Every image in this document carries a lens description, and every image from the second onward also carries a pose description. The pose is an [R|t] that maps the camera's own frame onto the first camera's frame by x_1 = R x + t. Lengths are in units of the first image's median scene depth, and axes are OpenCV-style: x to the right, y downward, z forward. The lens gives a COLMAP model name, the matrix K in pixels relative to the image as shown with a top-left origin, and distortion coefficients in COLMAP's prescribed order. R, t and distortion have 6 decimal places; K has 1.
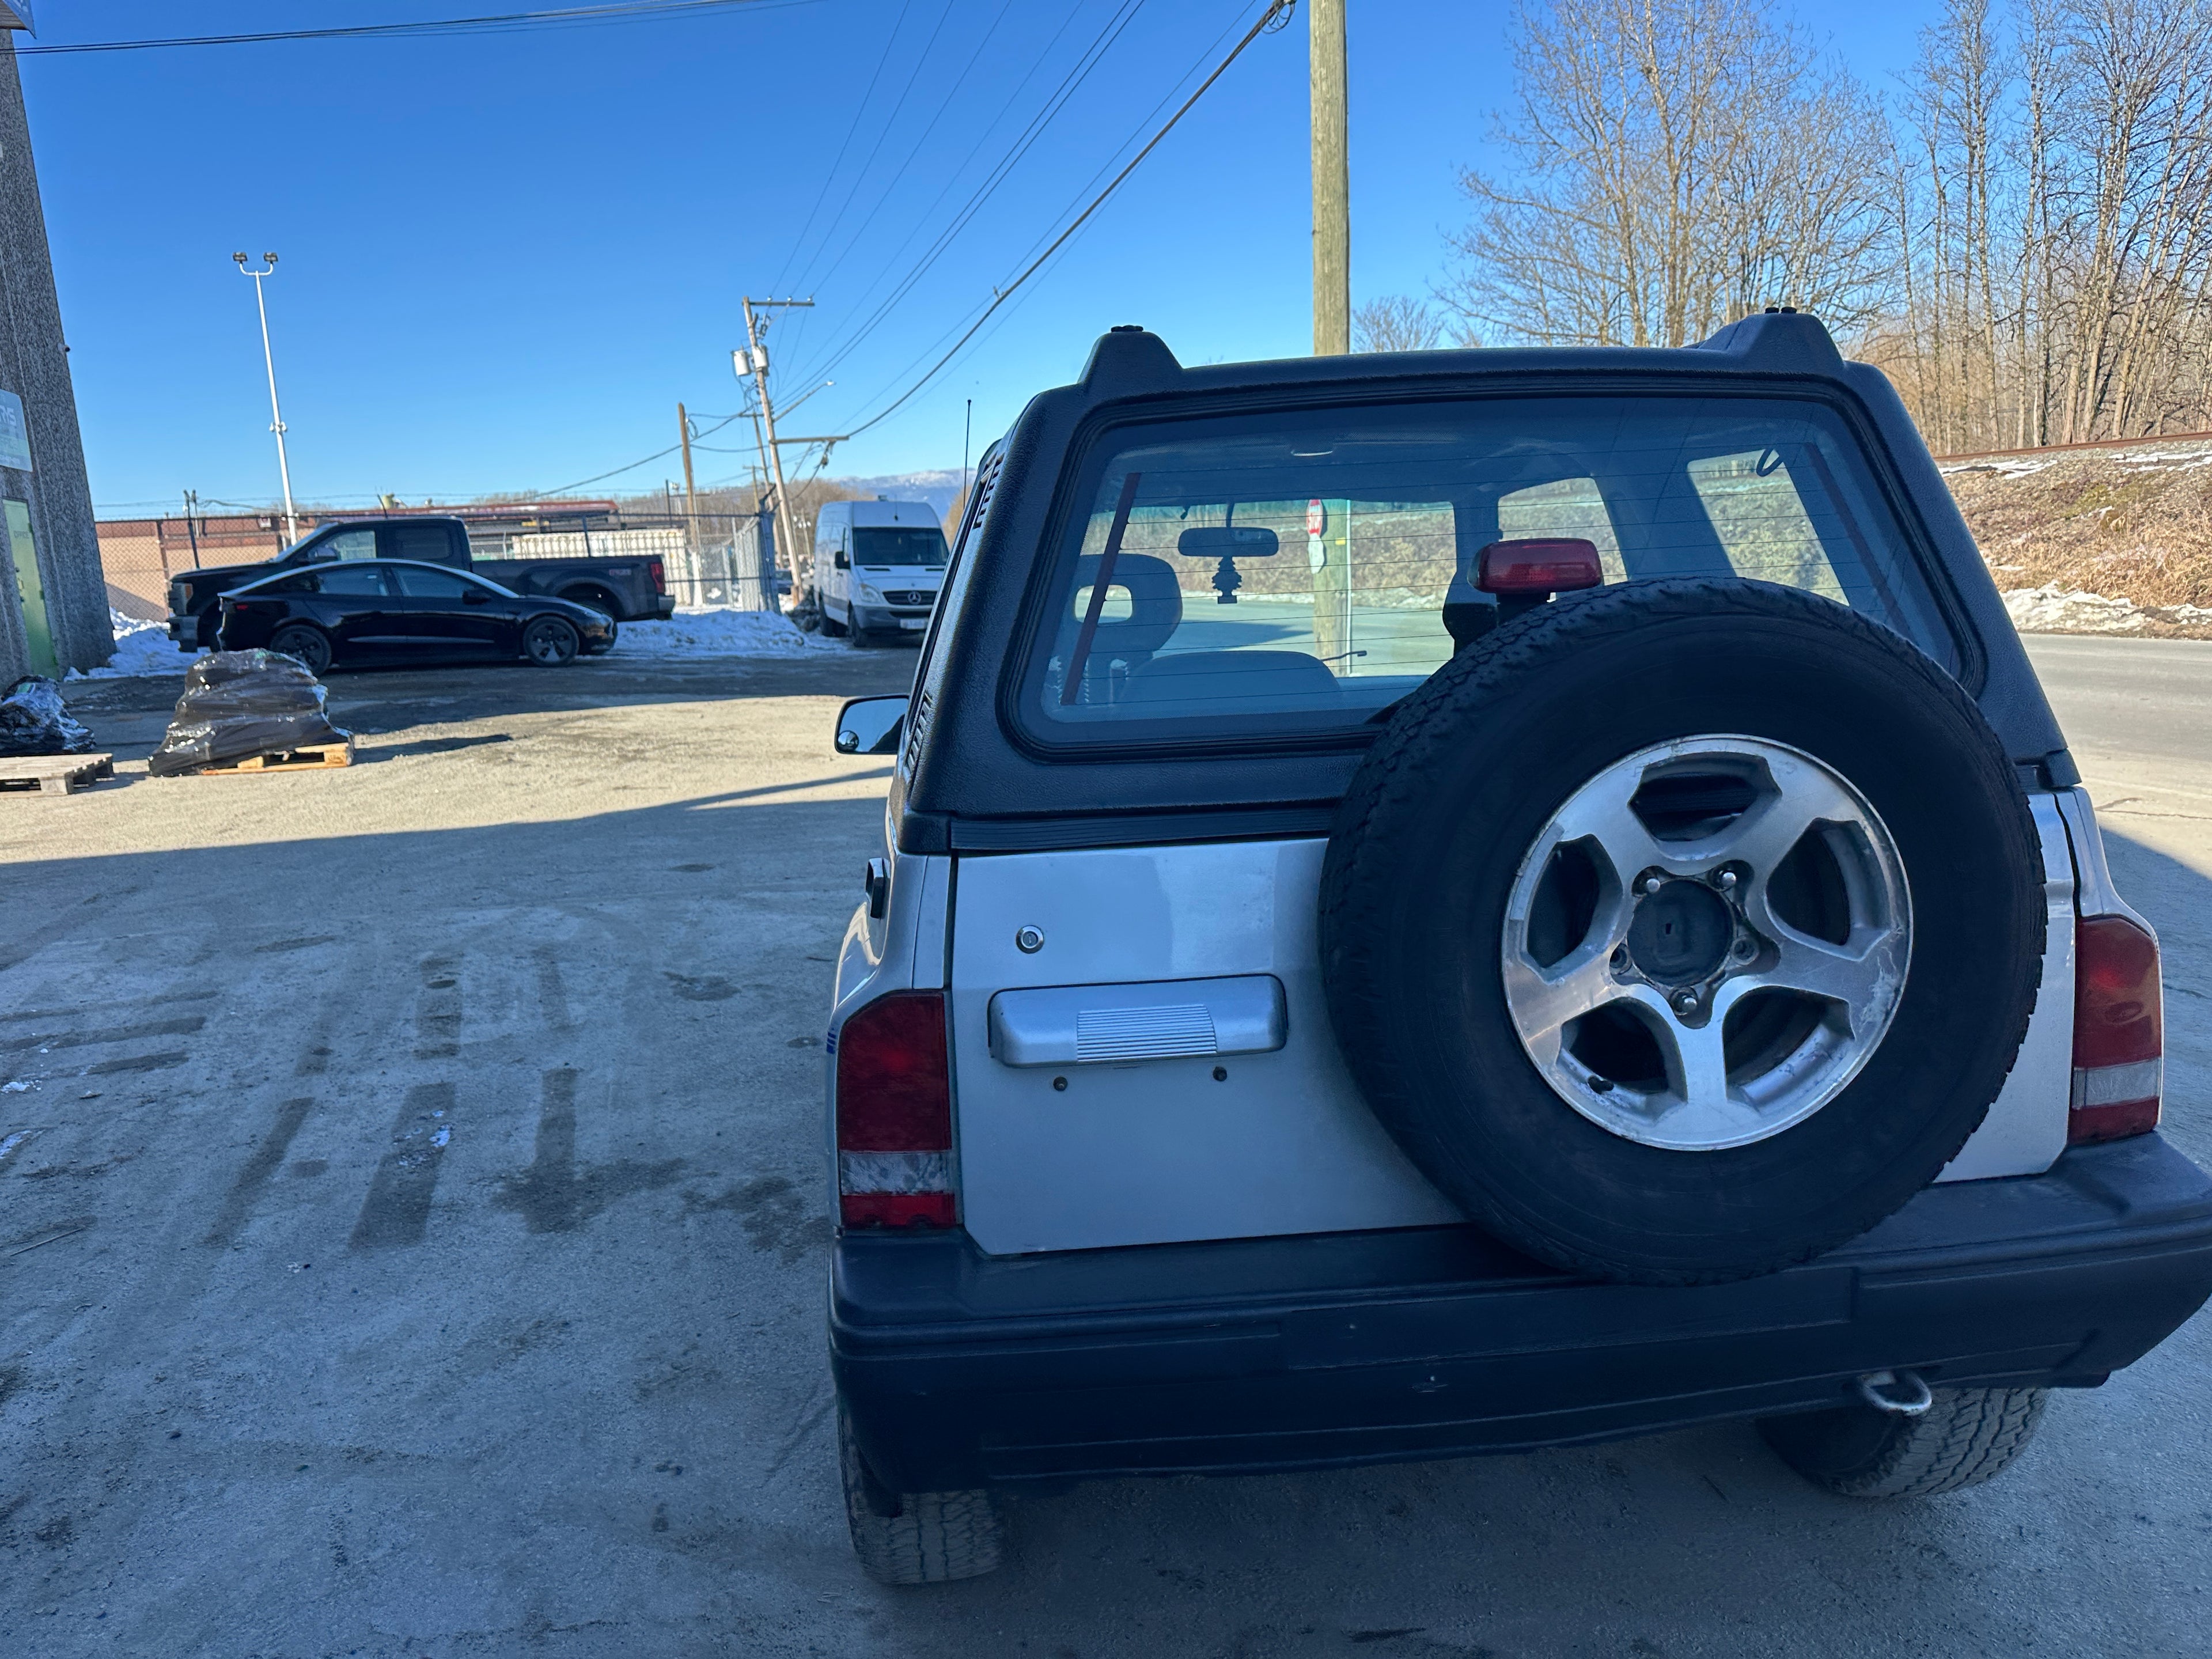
lens RADIAL K [[1555.2, 0, 1108.0], [0, 1555.2, 842.6], [0, 0, 1]] dist [0.031052, -0.037691]
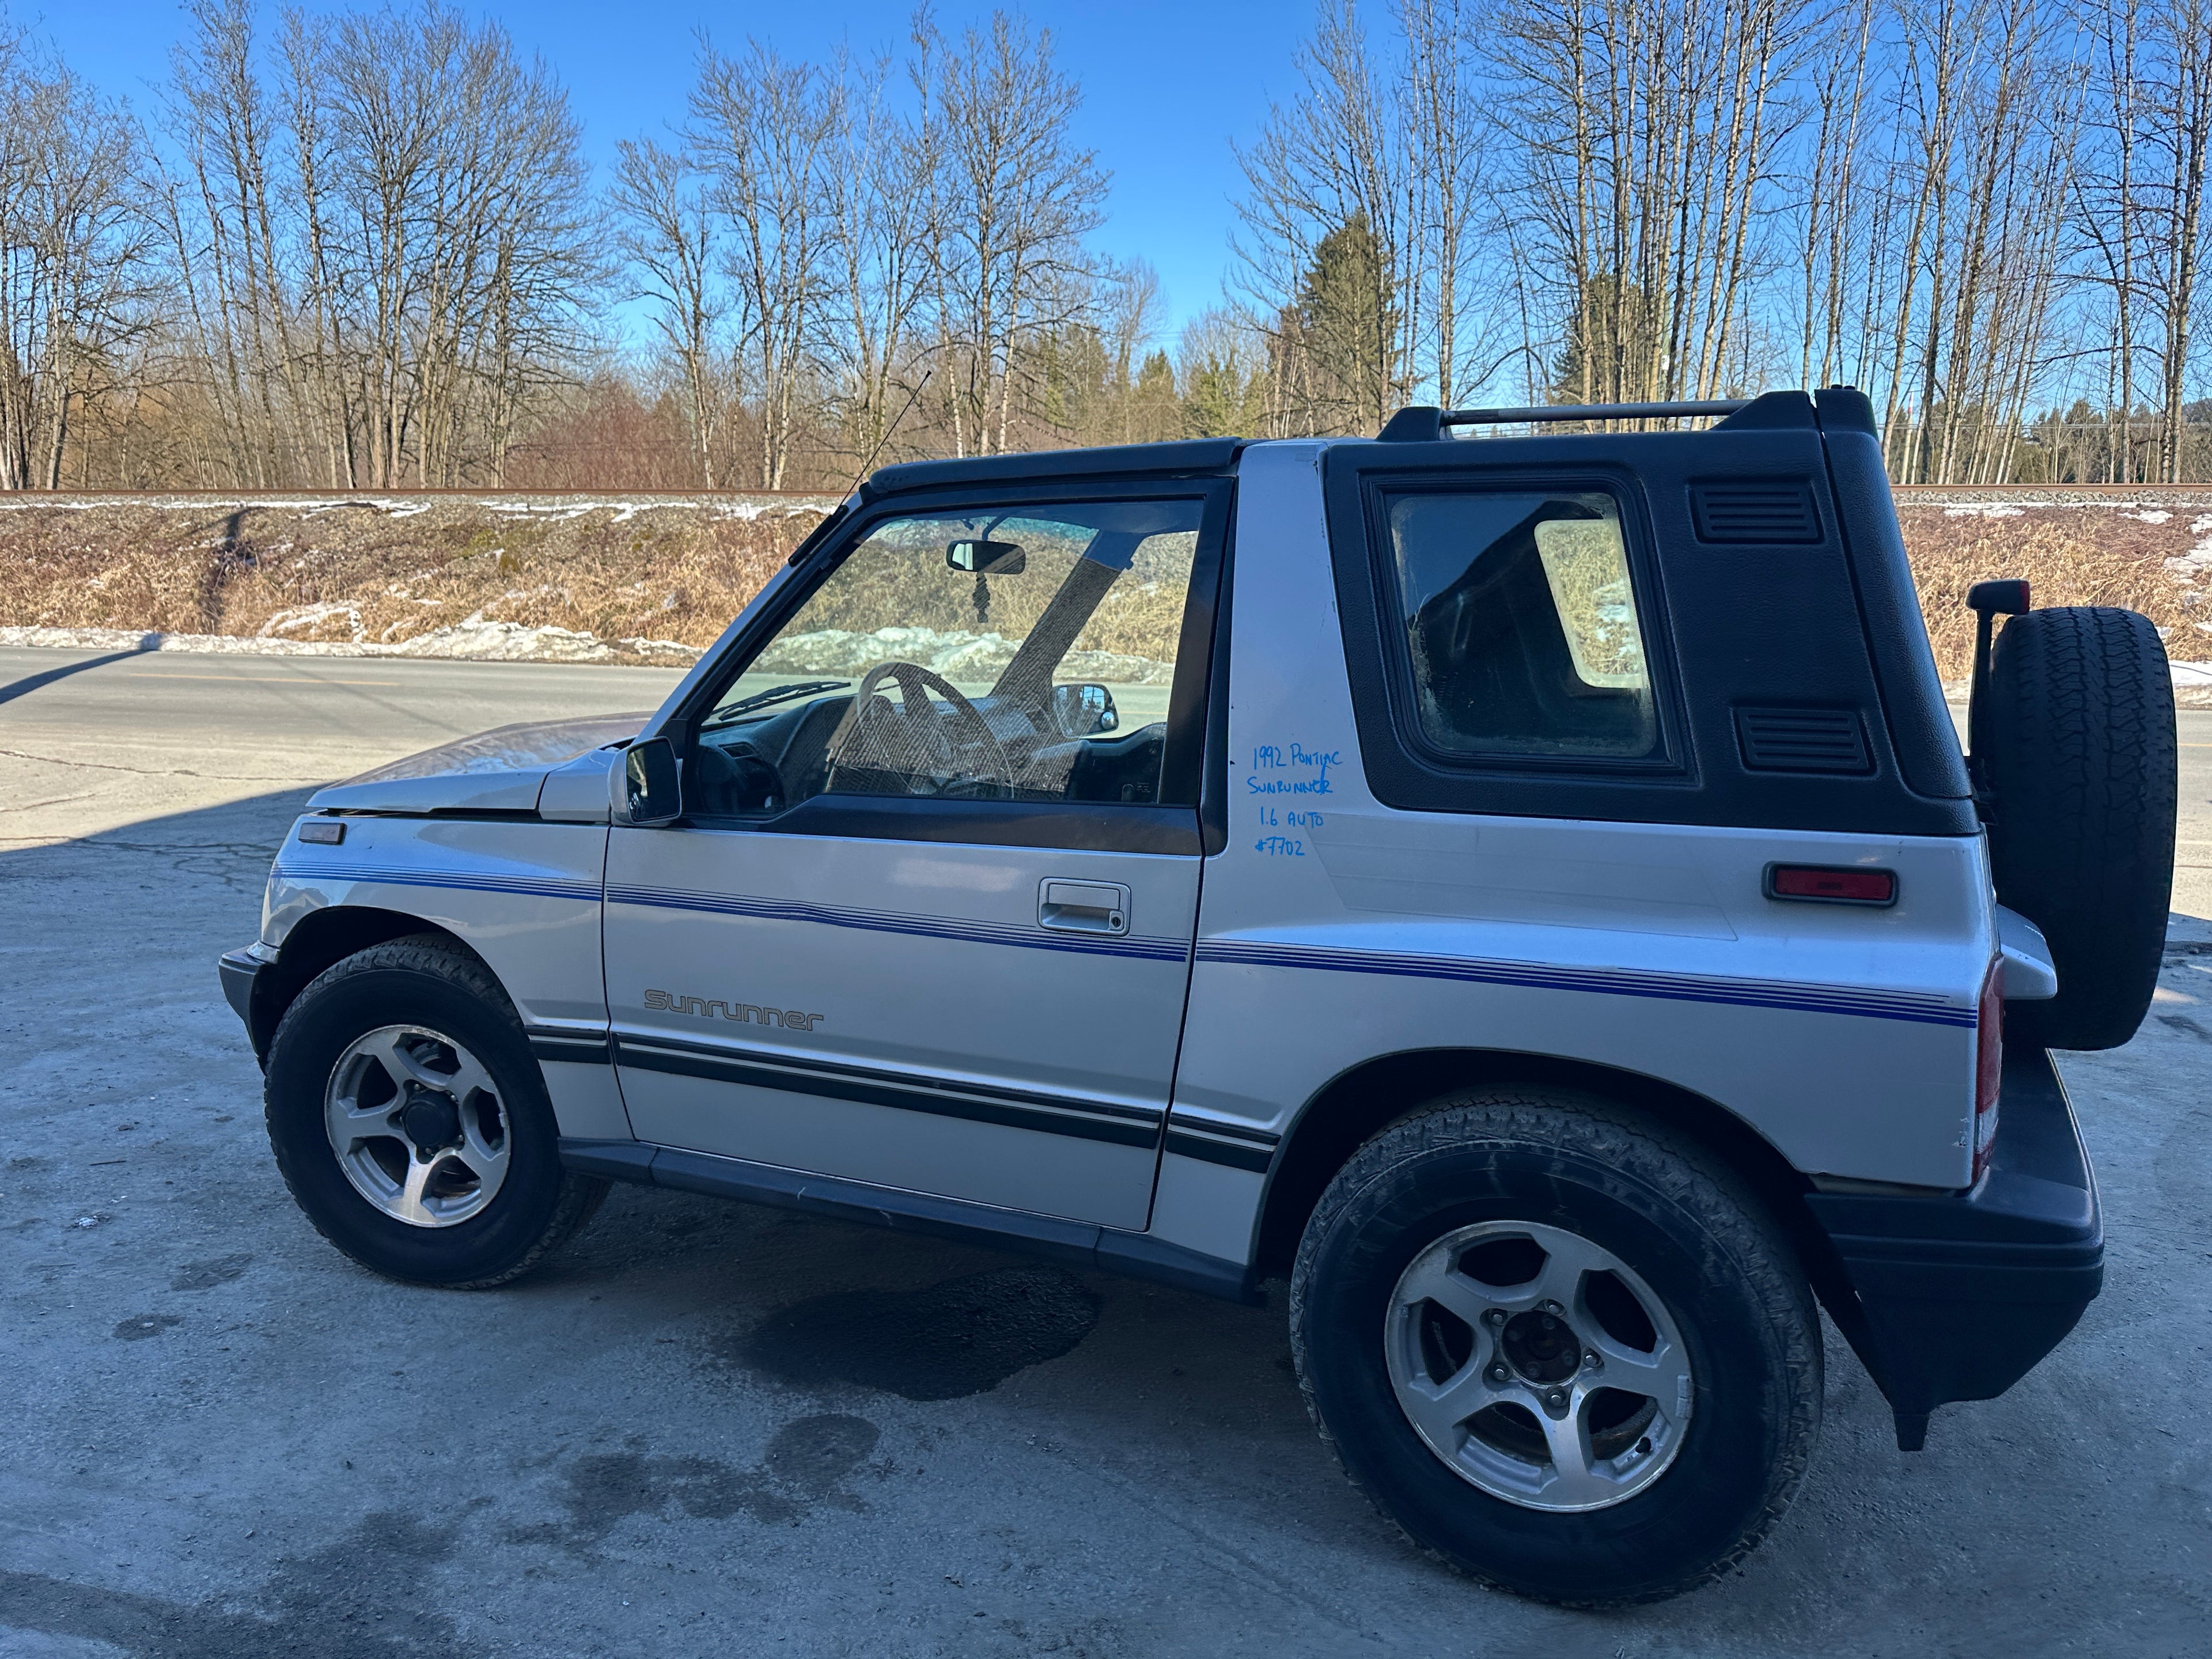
lens RADIAL K [[1555.2, 0, 1110.0], [0, 1555.2, 840.9], [0, 0, 1]] dist [0.031052, -0.037691]
pose [[0.515812, -0.105814, 0.850142, -0.619455], [0.124248, 0.991091, 0.047972, -0.053111], [-0.847644, 0.080884, 0.524364, 0.409677]]
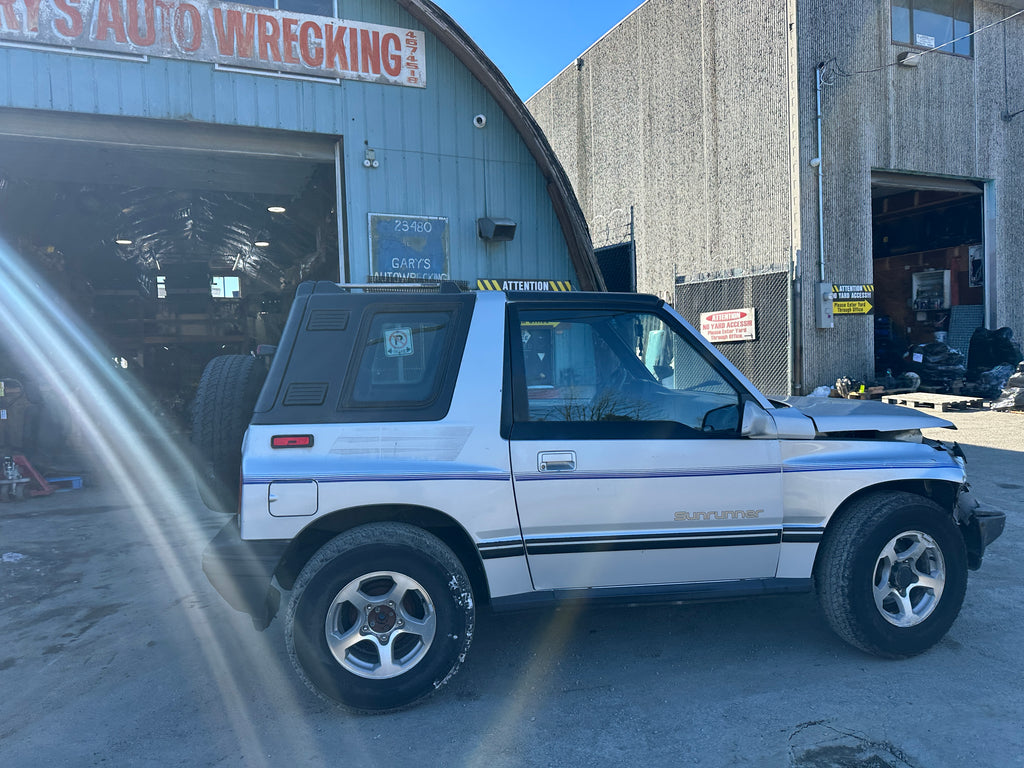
lens RADIAL K [[720.0, 0, 514.3], [0, 720.0, 379.5], [0, 0, 1]] dist [0.031052, -0.037691]
pose [[0.055530, 0.083047, -0.994997, 1.014804], [-0.153611, 0.985381, 0.073671, -0.152993], [0.986570, 0.148752, 0.067476, 0.671502]]
